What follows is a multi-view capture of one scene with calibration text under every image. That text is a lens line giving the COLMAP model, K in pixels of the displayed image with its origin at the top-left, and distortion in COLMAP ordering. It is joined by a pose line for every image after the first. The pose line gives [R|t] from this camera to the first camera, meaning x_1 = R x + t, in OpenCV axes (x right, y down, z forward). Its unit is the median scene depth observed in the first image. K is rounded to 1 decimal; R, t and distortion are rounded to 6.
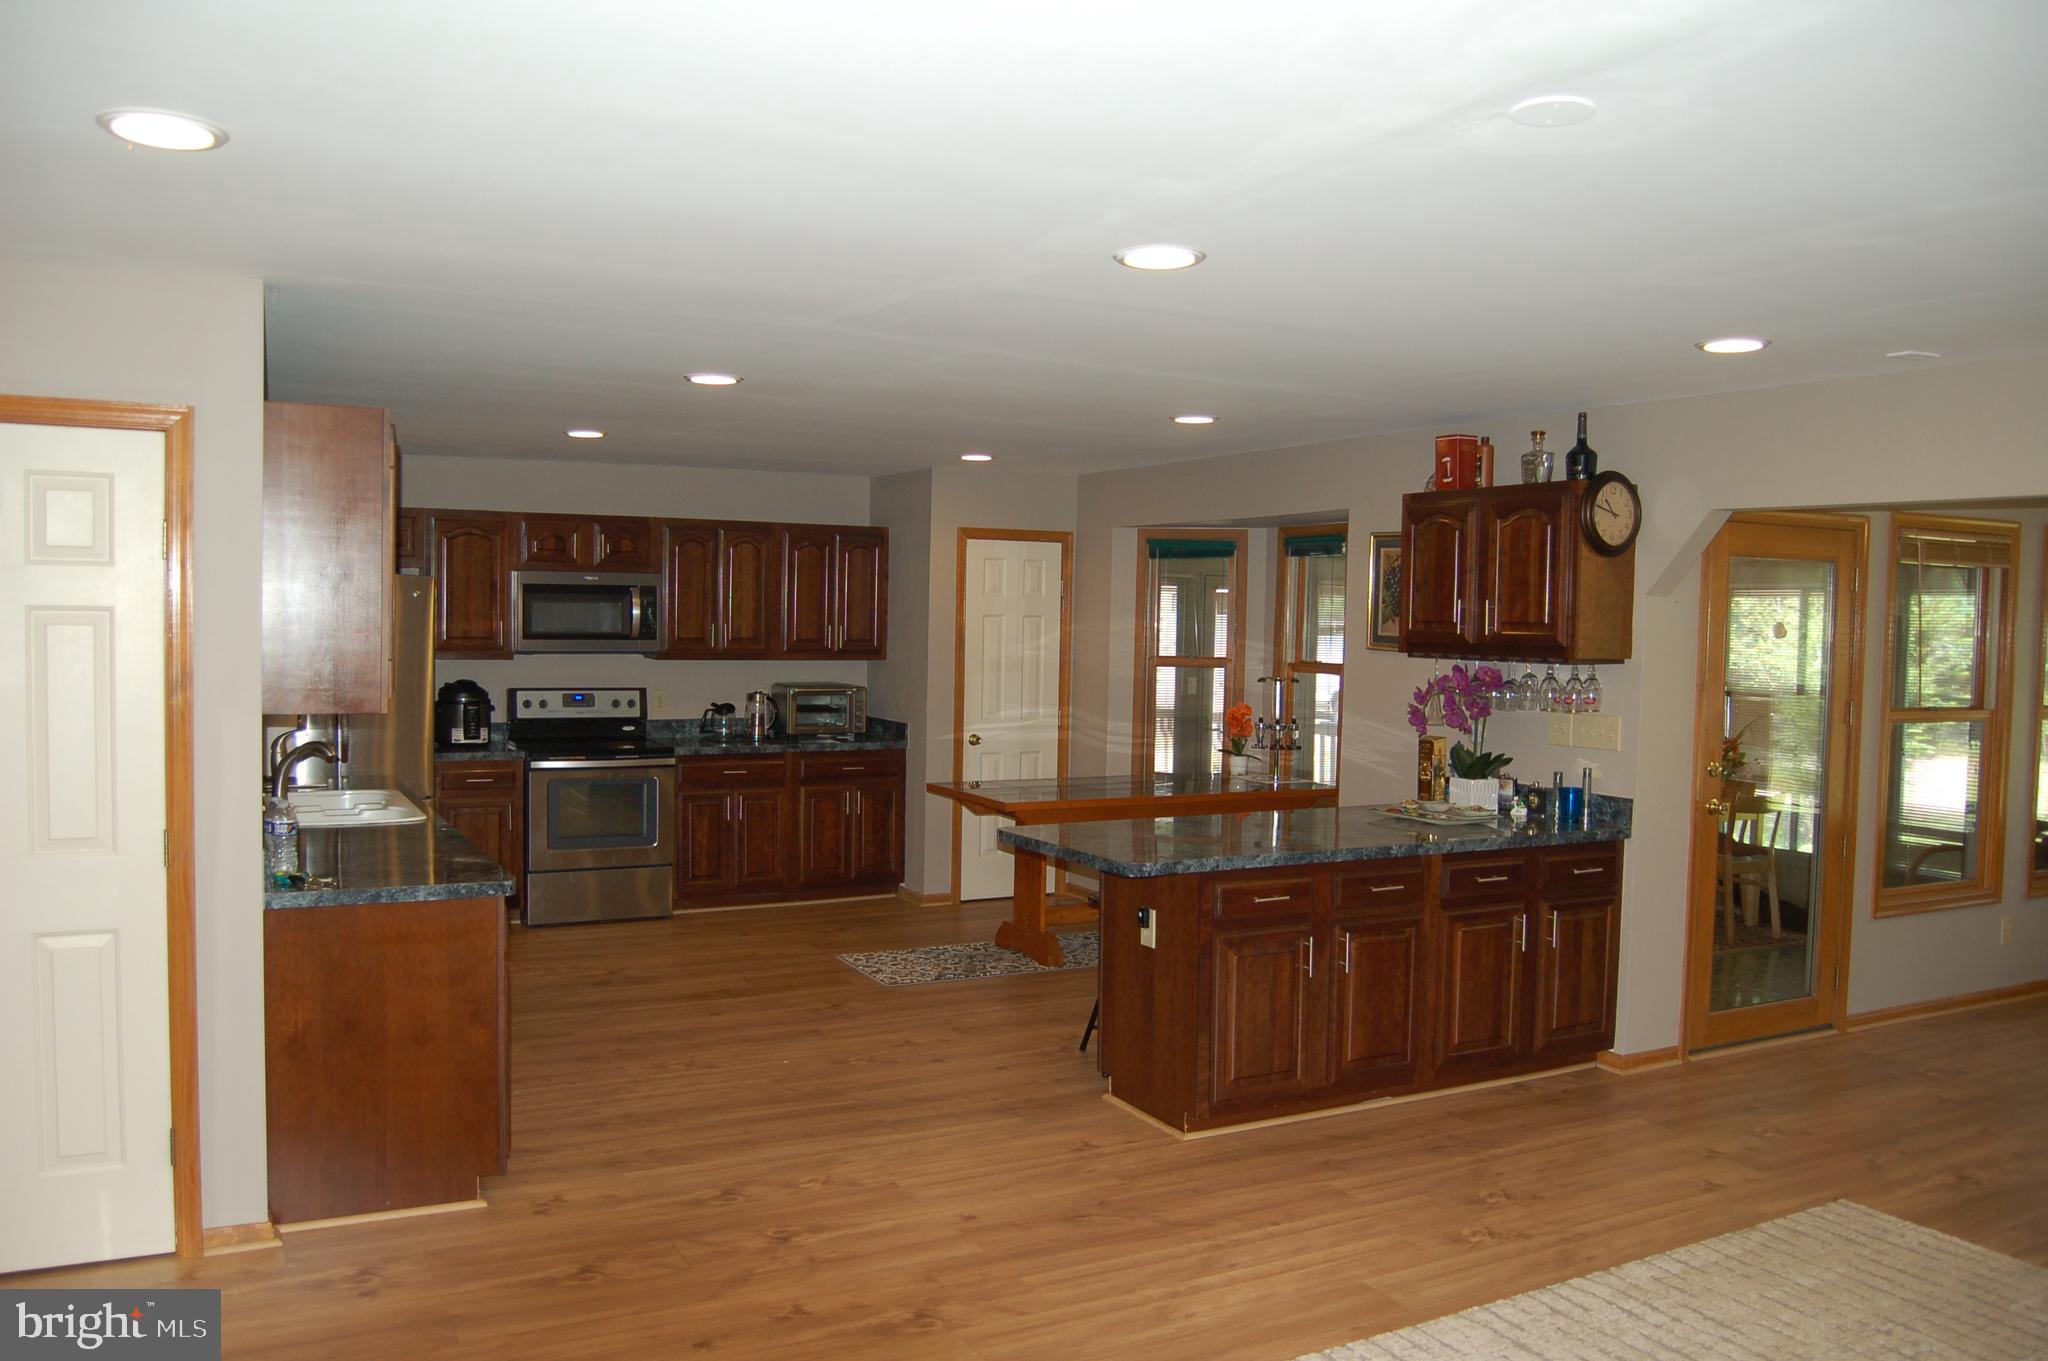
lens RADIAL K [[1597.7, 0, 1023.5], [0, 1597.7, 699.2], [0, 0, 1]] dist [-0.089474, 0.031313]
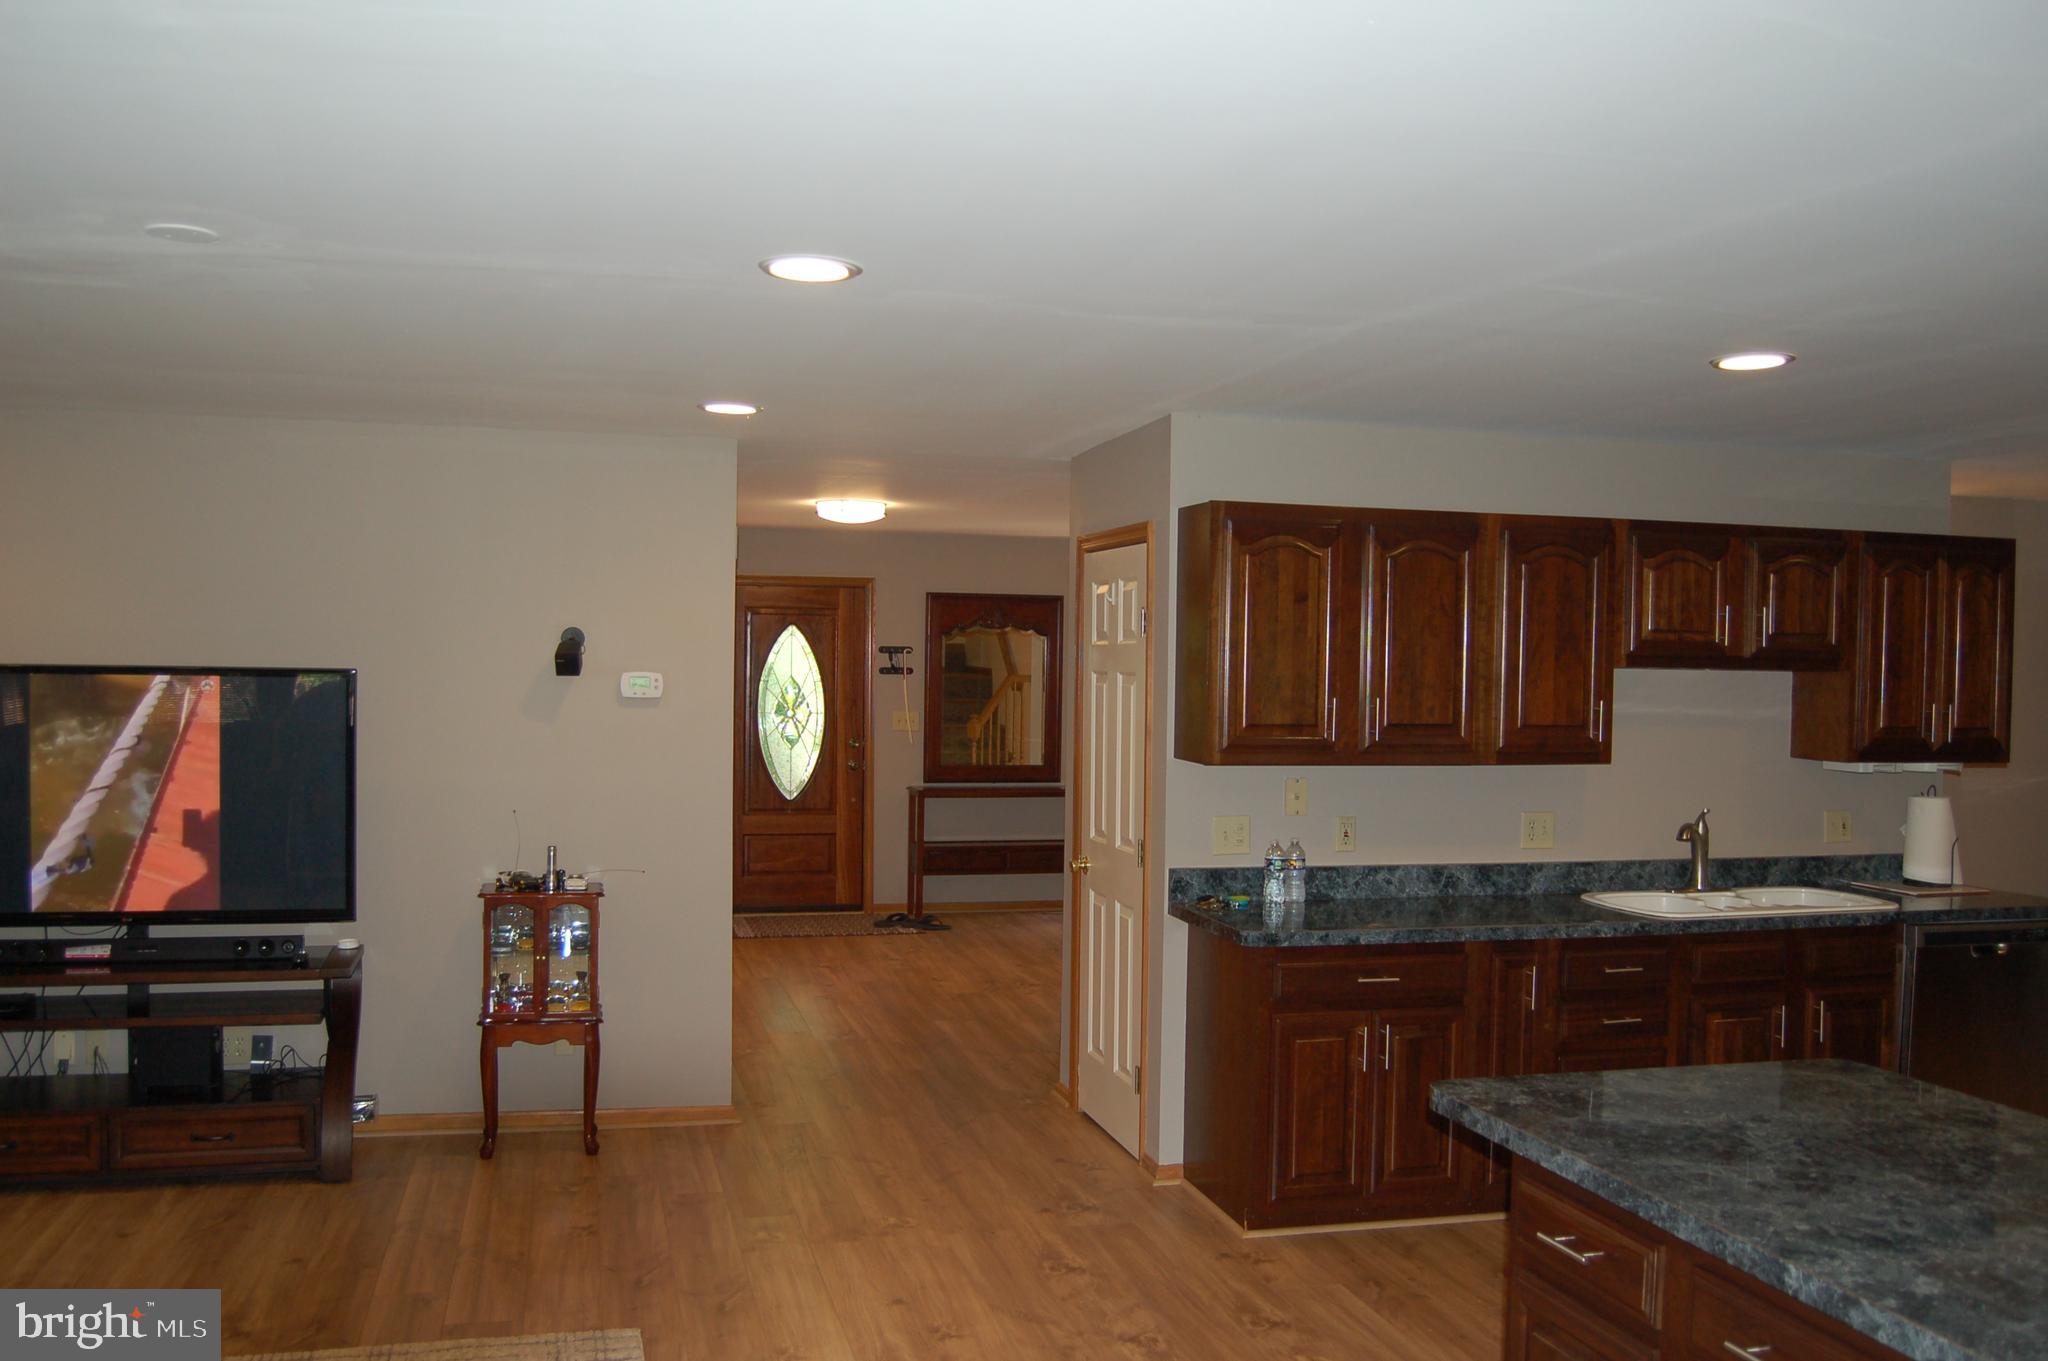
lens RADIAL K [[1741.6, 0, 1029.8], [0, 1741.6, 687.3], [0, 0, 1]] dist [-0.076688, 0.000688]
pose [[-0.227221, -0.008832, -0.973803, 0.582507], [-0.068033, 0.997660, 0.006826, -0.031725], [0.971464, 0.067802, -0.227290, 0.777453]]
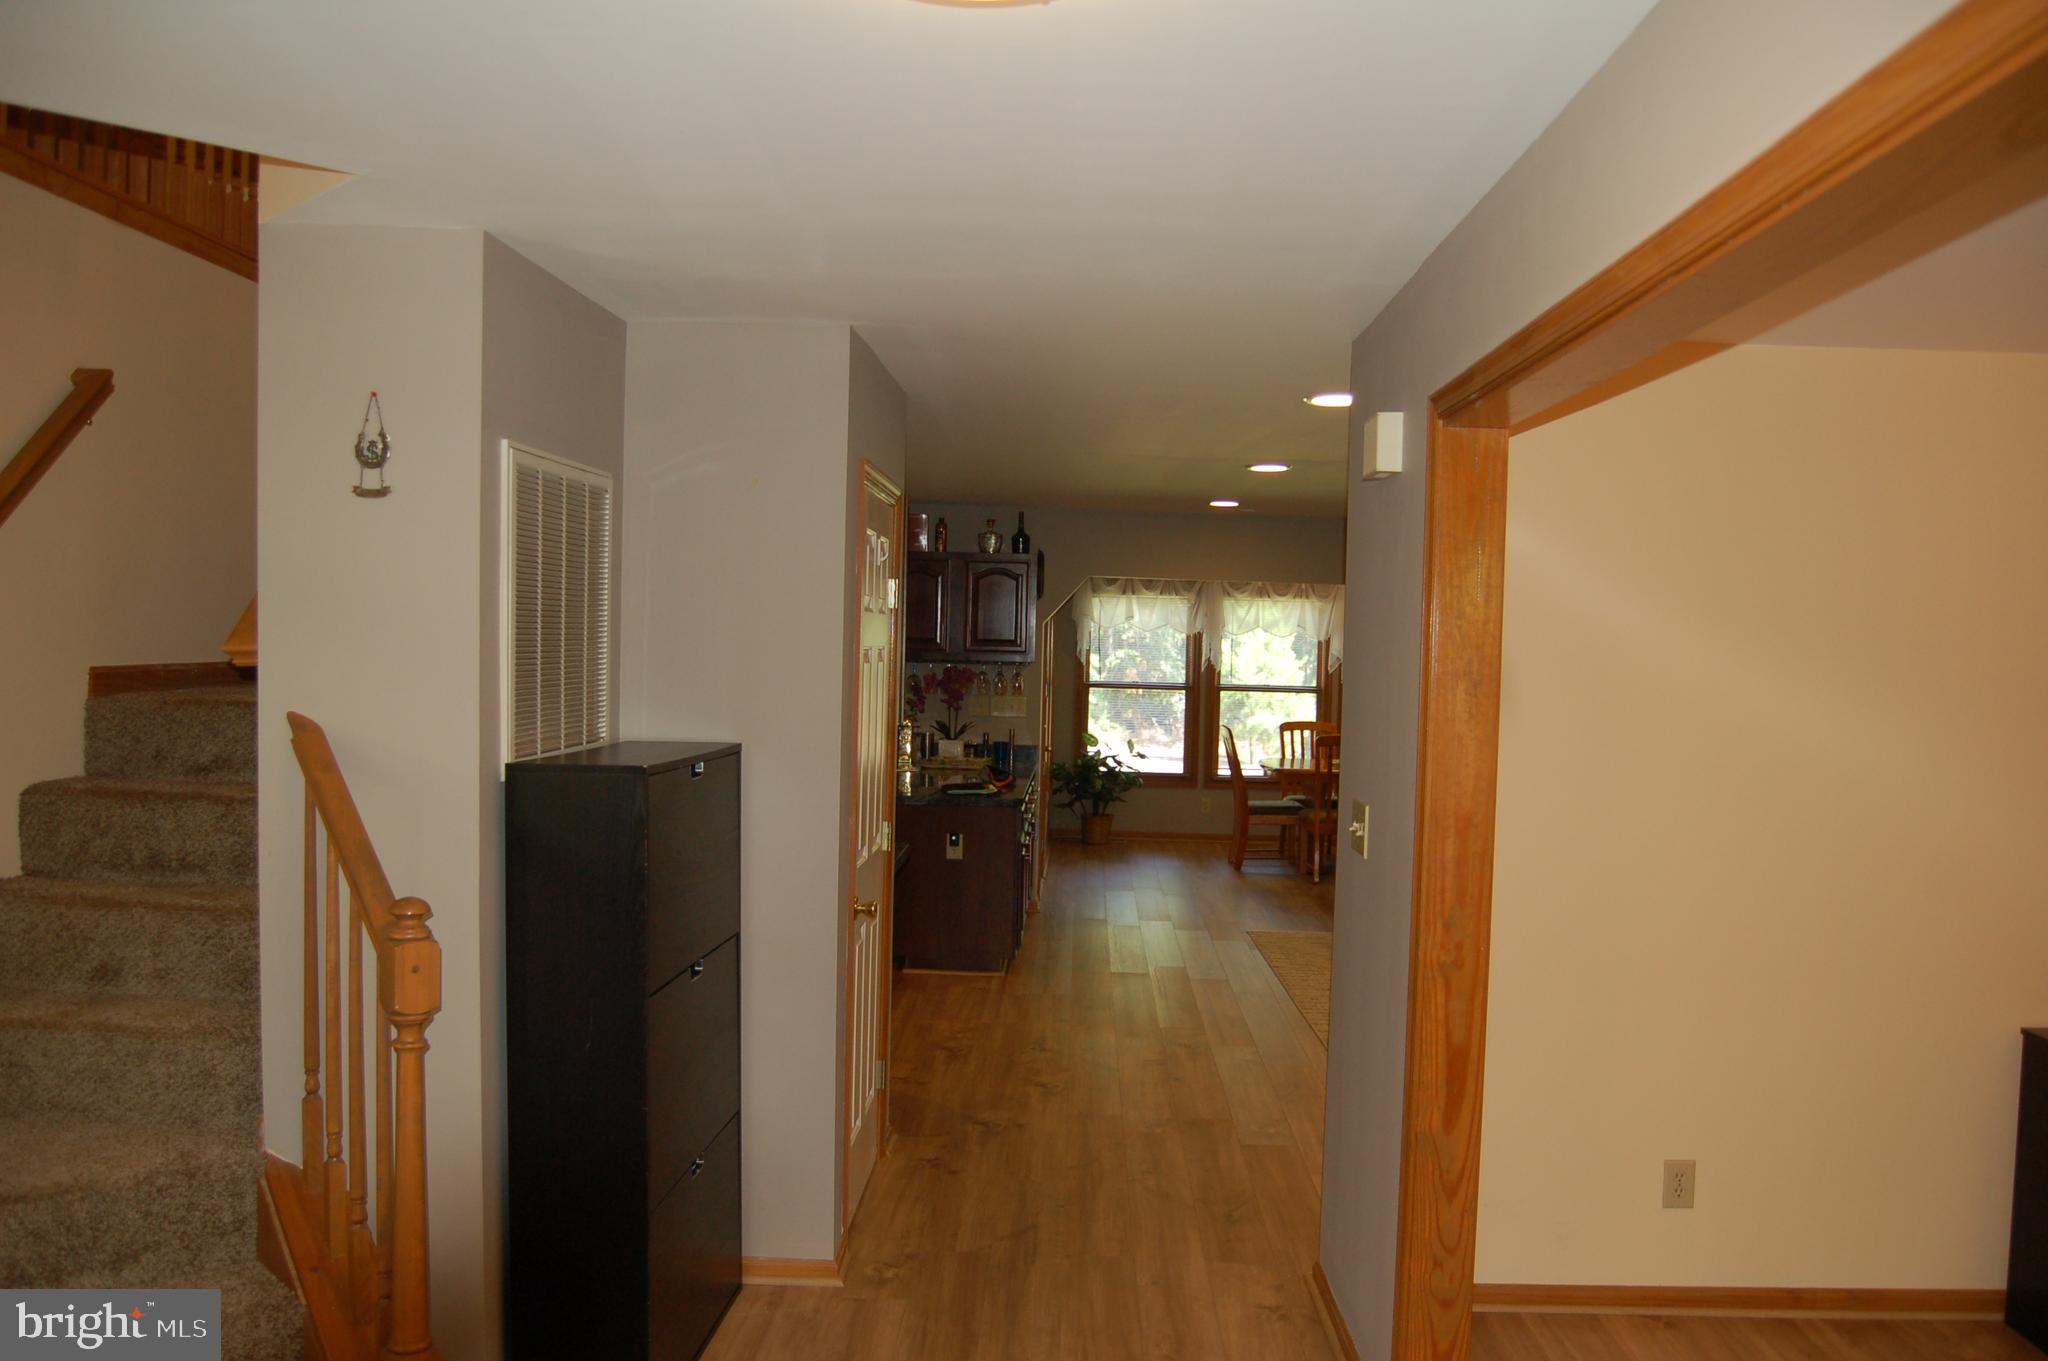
lens RADIAL K [[1597.7, 0, 1020.6], [0, 1597.7, 698.6], [0, 0, 1]] dist [-0.089474, 0.031313]
pose [[0.501181, -0.036966, 0.864552, -1.015965], [0.027262, 0.999266, 0.026922, -0.030300], [-0.864913, 0.010076, 0.501821, 0.159274]]
